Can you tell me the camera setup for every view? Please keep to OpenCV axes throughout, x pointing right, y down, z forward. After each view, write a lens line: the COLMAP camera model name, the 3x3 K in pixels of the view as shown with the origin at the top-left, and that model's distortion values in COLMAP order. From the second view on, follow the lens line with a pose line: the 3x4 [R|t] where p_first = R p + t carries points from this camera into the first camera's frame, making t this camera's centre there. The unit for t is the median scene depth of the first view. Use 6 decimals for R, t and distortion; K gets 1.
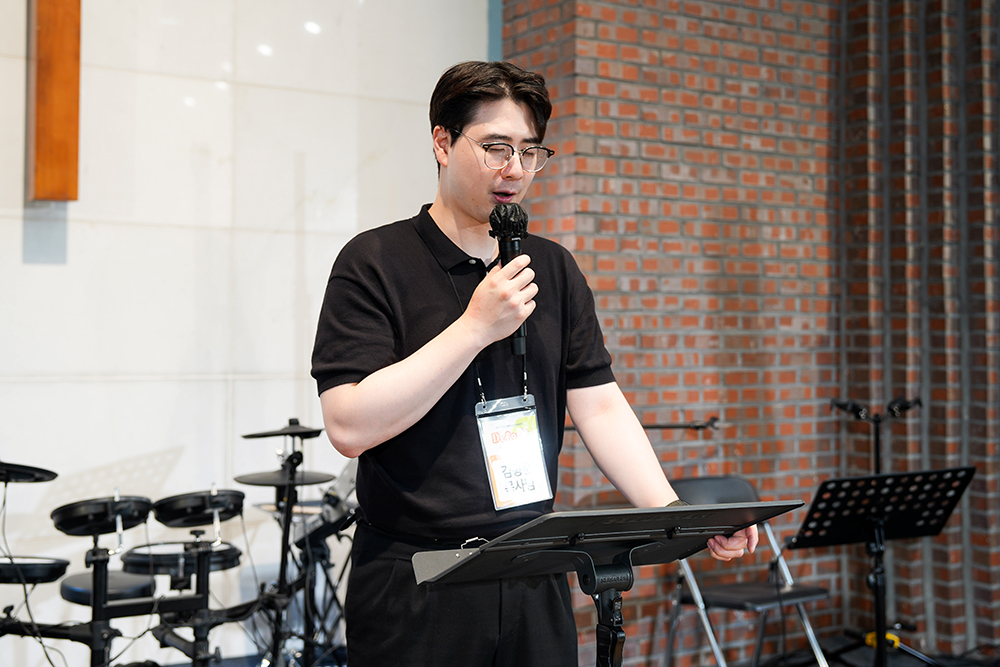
lens RADIAL K [[1243.6, 0, 465.6], [0, 1243.6, 285.0], [0, 0, 1]] dist [0.016536, 0.121455]
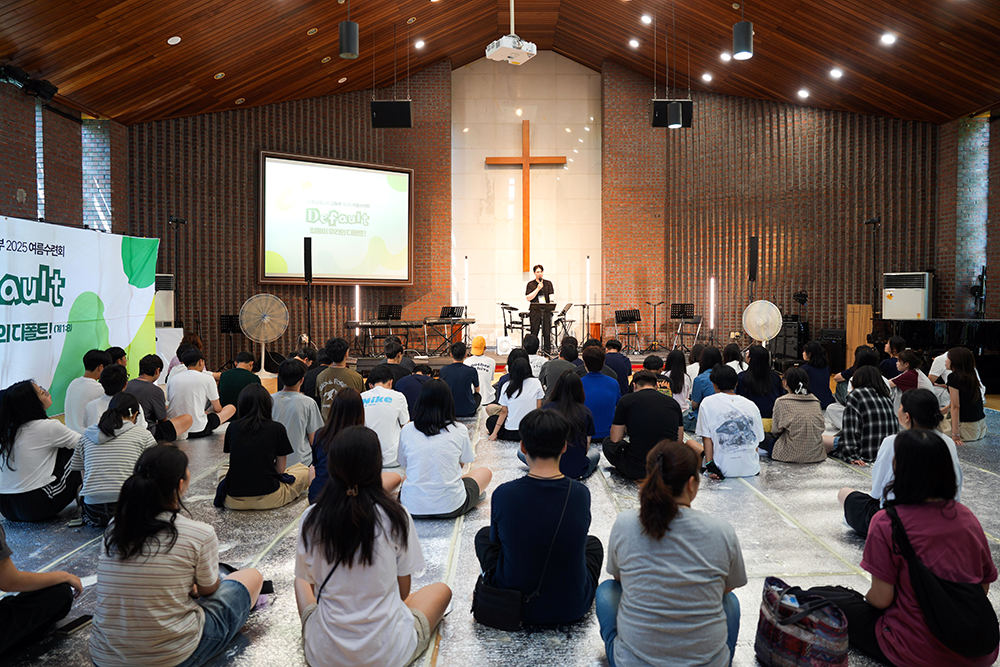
lens RADIAL K [[681.6, 0, 519.0], [0, 681.6, 329.0], [0, 0, 1]] dist [-0.151104, 0.085984]
pose [[0.877304, 0.012708, -0.479767, 1.193685], [0.027593, 0.996660, 0.076856, -0.038720], [0.479142, -0.080665, 0.874023, -1.897683]]
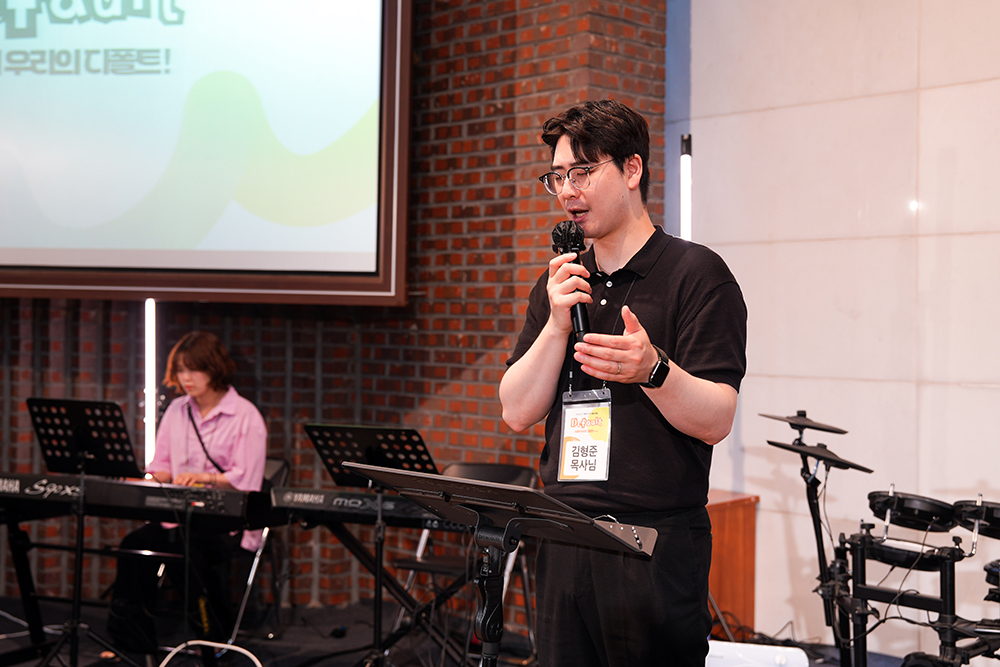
lens RADIAL K [[1280.3, 0, 500.0], [0, 1280.3, 333.5], [0, 0, 1]] dist [-0.025734, -0.020669]
pose [[0.260693, -0.002839, -0.965417, 0.476386], [0.022807, 0.999735, 0.003219, 0.014756], [0.965152, -0.022858, 0.260689, 0.263598]]
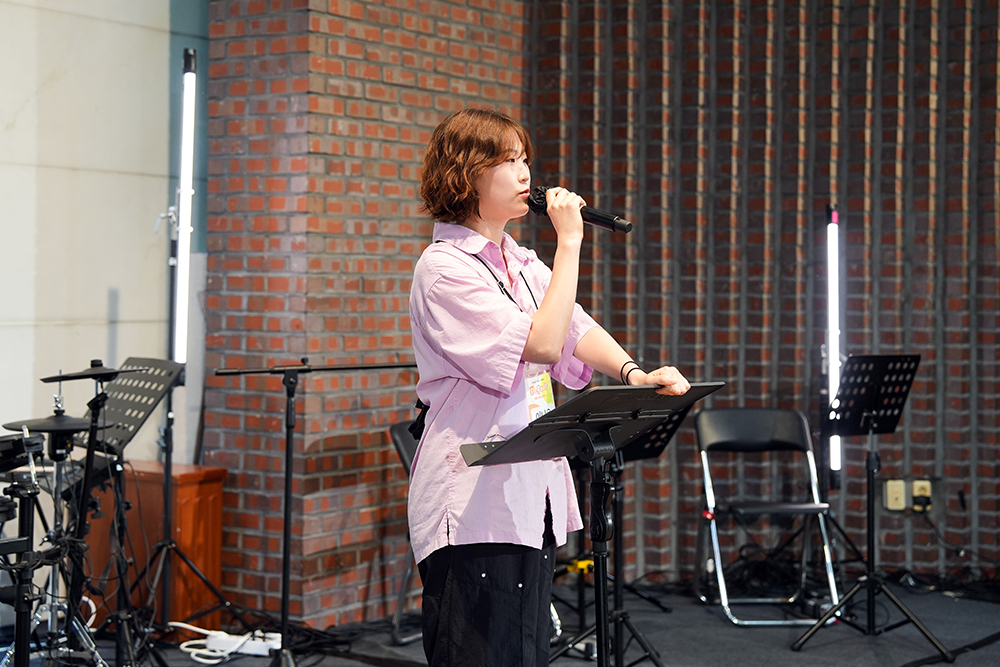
lens RADIAL K [[1662.6, 0, 499.8], [0, 1662.6, 275.8], [0, 0, 1]] dist [0.139723, -0.006140]
pose [[0.922083, 0.006136, 0.386944, -0.261590], [-0.019359, 0.999354, 0.030285, -0.004292], [-0.386508, -0.035416, 0.921606, -0.250883]]
